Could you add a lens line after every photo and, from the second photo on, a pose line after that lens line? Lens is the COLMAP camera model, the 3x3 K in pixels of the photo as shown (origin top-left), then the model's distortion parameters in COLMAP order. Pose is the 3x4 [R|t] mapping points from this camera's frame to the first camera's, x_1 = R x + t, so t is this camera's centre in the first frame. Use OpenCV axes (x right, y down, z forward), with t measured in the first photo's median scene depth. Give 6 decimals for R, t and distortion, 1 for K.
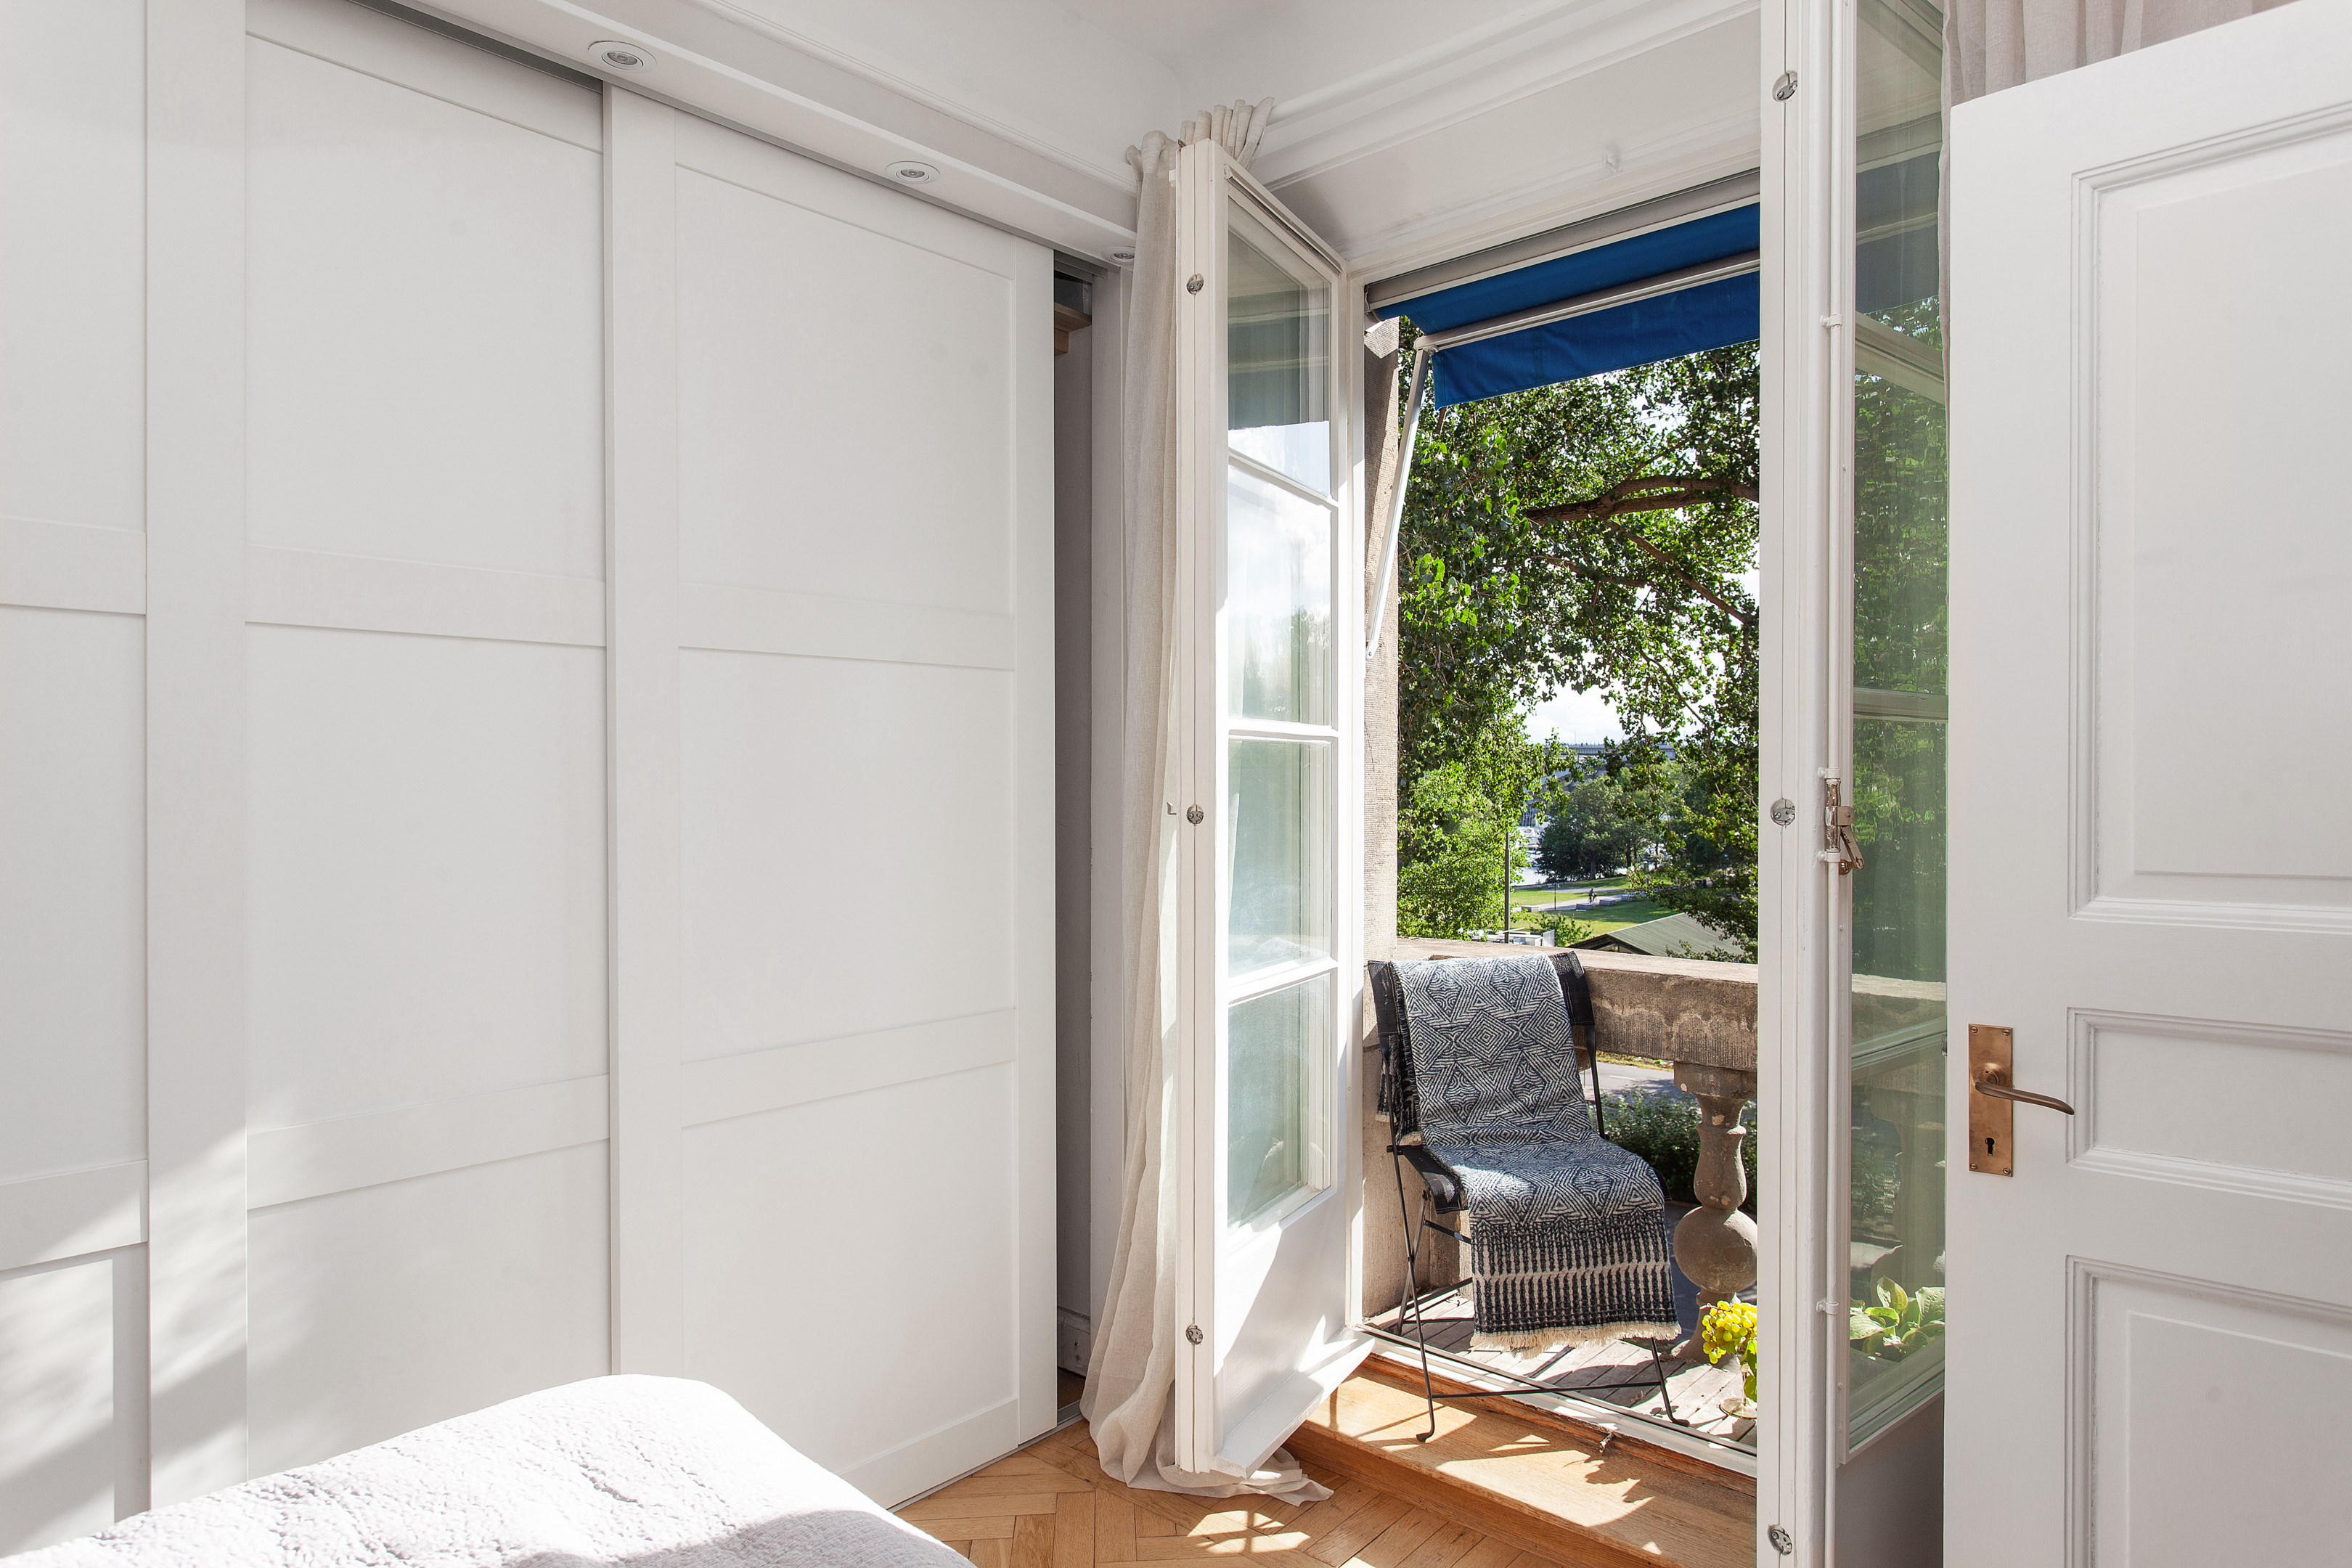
lens RADIAL K [[1419.1, 0, 1176.0], [0, 1419.1, 784.0], [0, 0, 1]] dist [-0.000320, -0.000626]
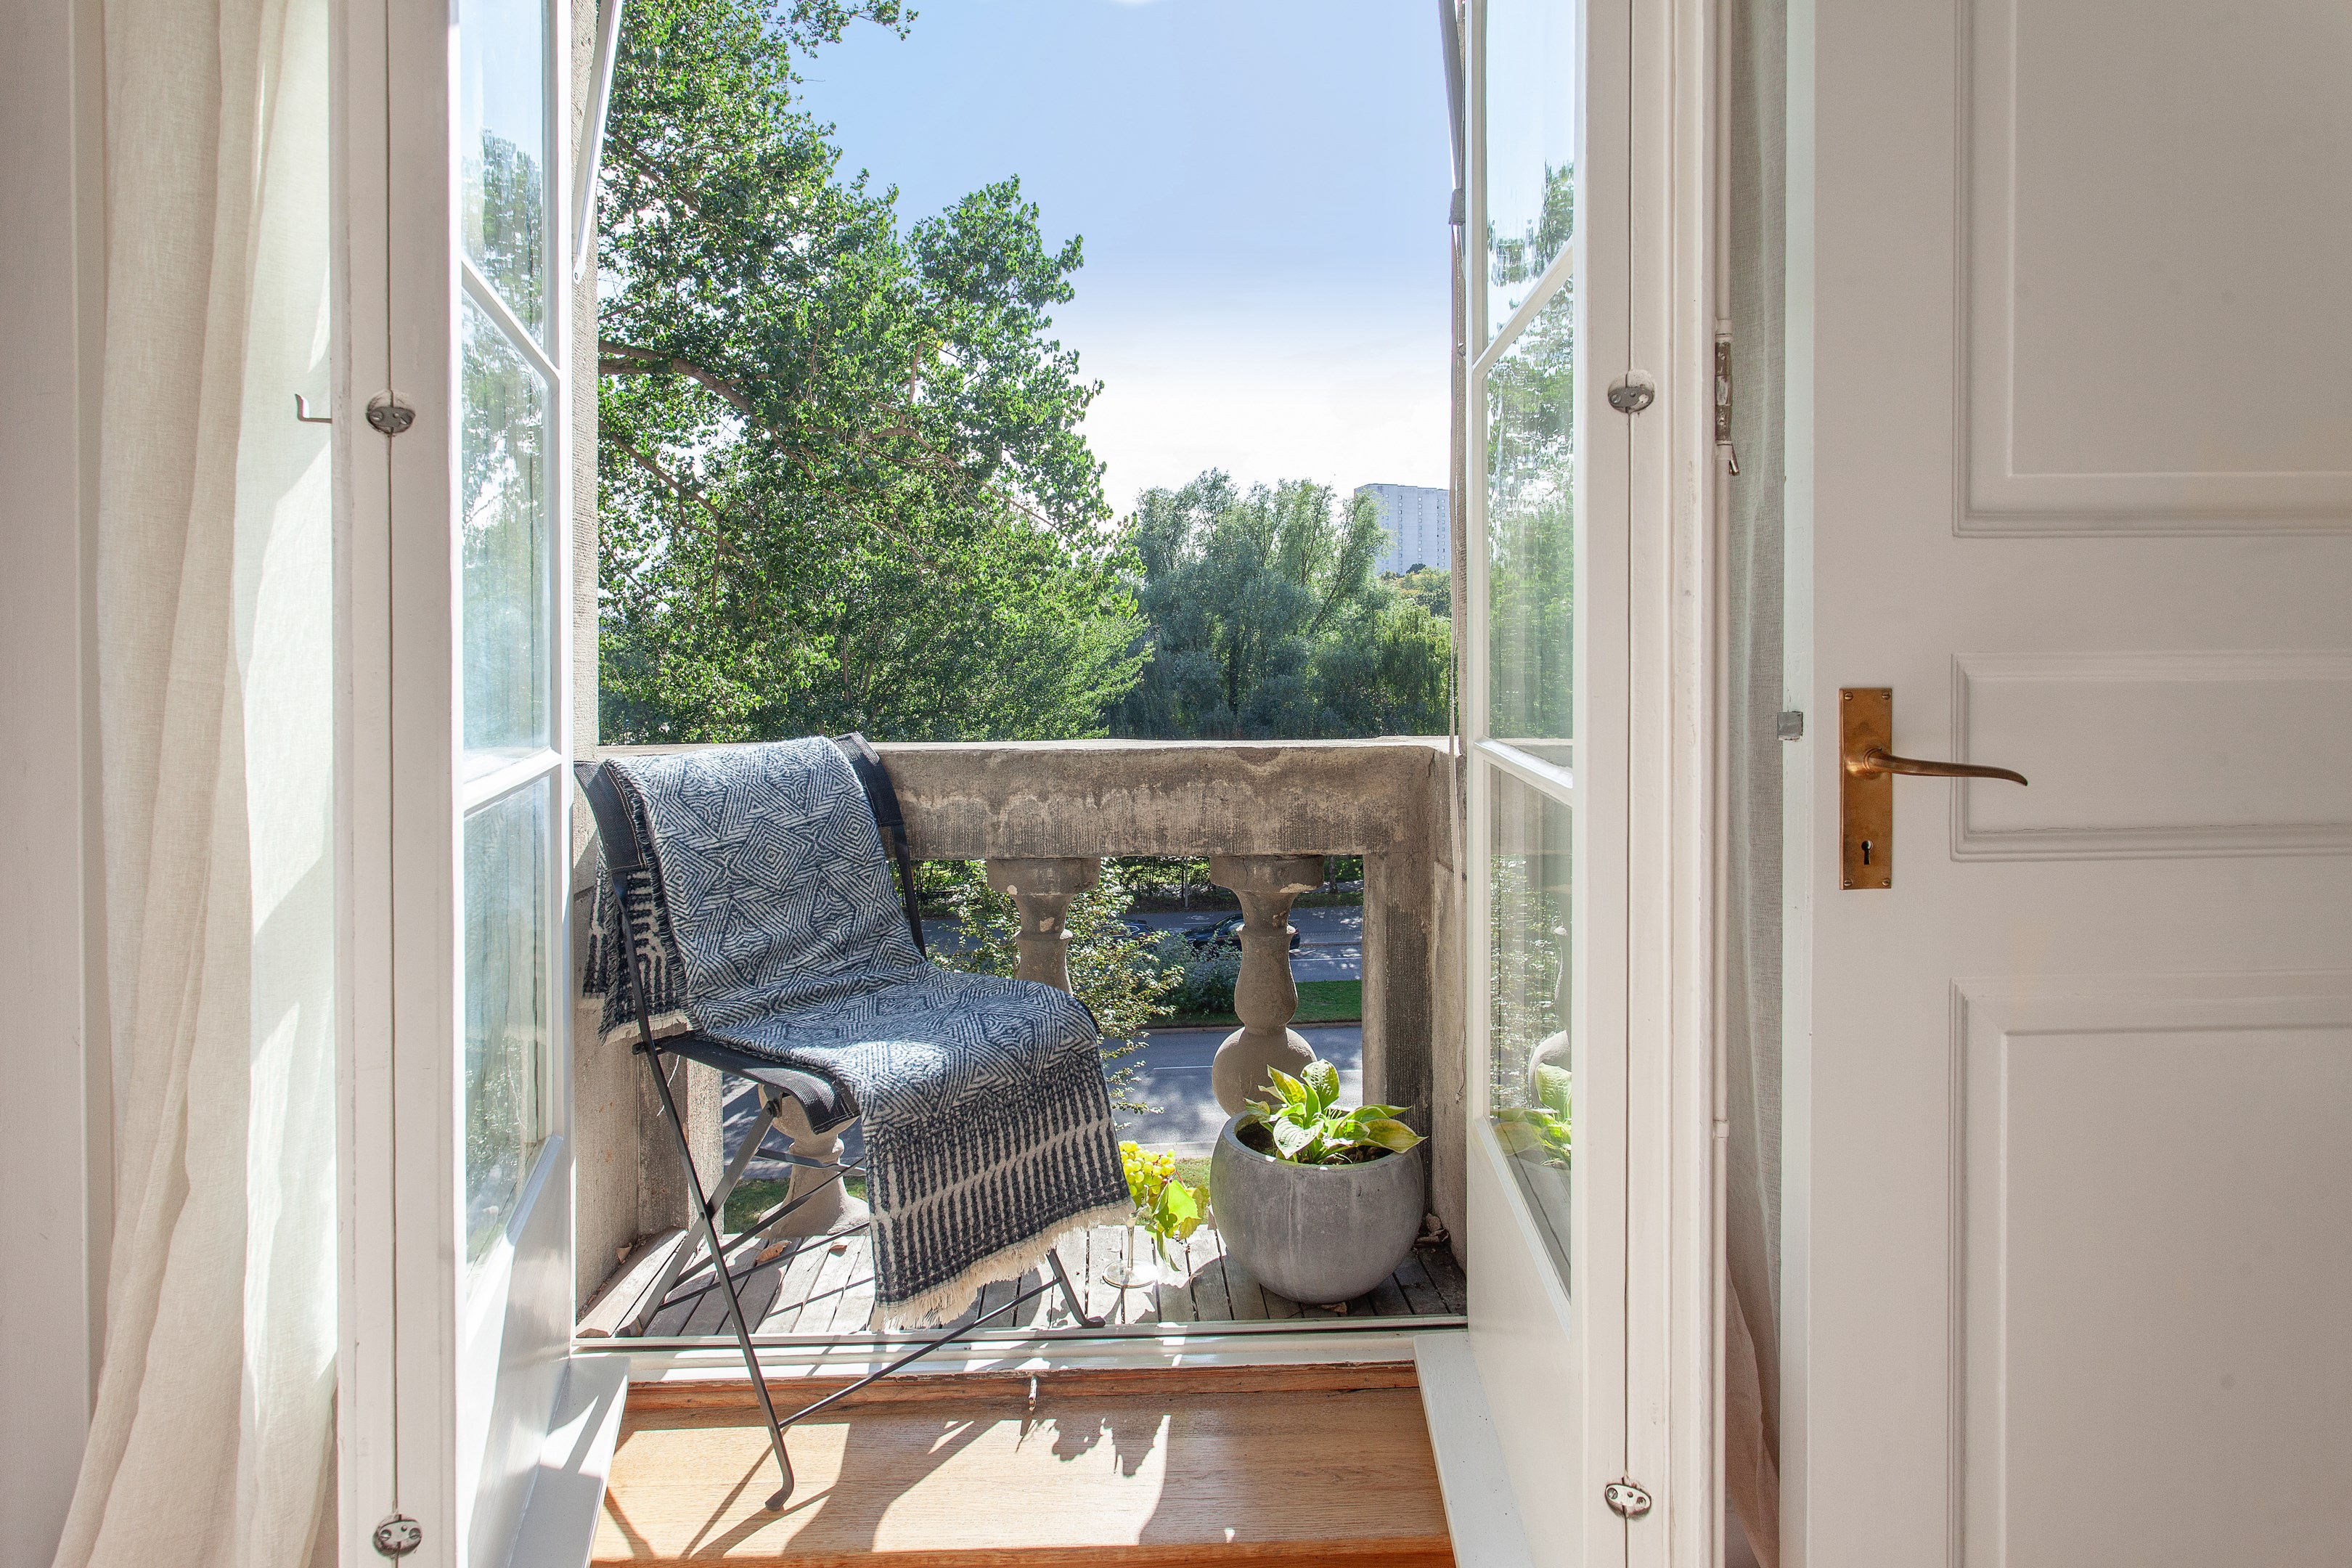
lens RADIAL K [[1278.0, 0, 1166.8], [0, 1278.0, 659.1], [0, 0, 1]] dist [-0.020282, -0.000555]
pose [[0.712748, -0.004216, 0.701407, -0.090084], [0.003993, 0.999990, 0.001952, 0.095093], [-0.701408, 0.001409, 0.712758, 0.489394]]
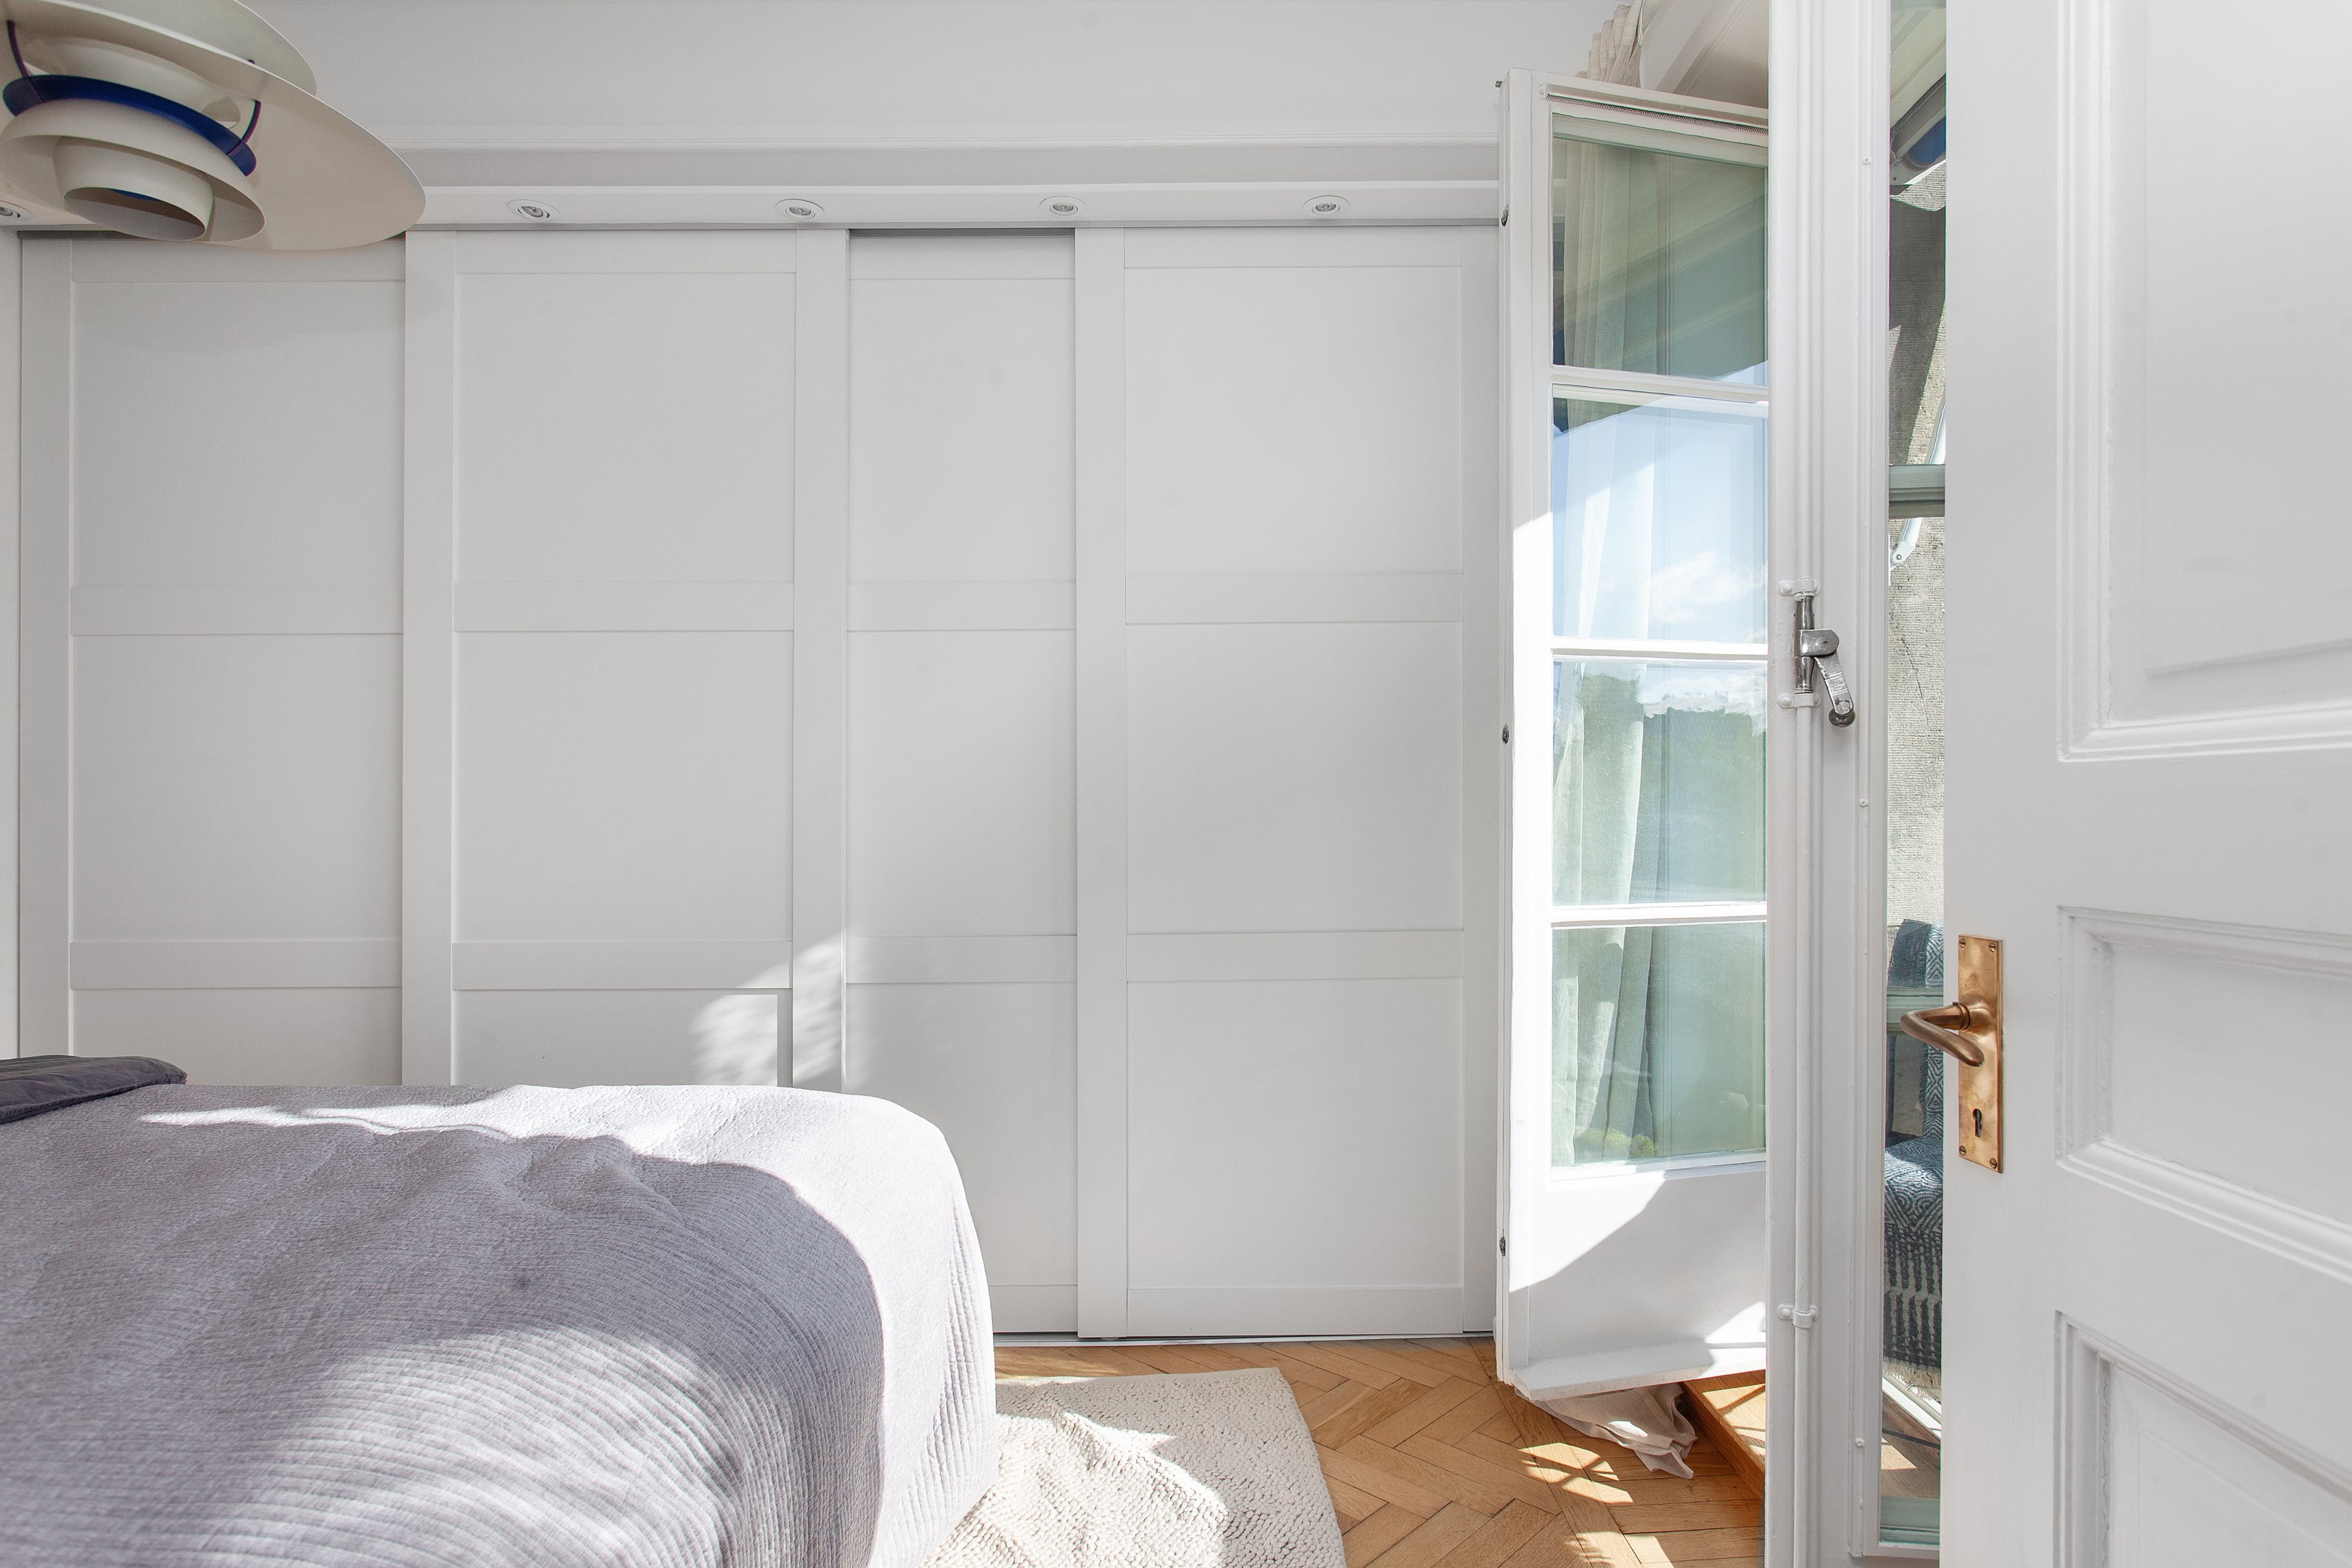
lens RADIAL K [[1212.0, 0, 1176.0], [0, 1212.0, 784.0], [0, 0, 1]] dist [-0.000999, 0.001003]
pose [[0.681308, -0.018858, -0.731754, 0.455725], [0.008268, 0.999803, -0.018068, 0.067293], [0.731950, 0.006260, 0.681329, 0.220714]]
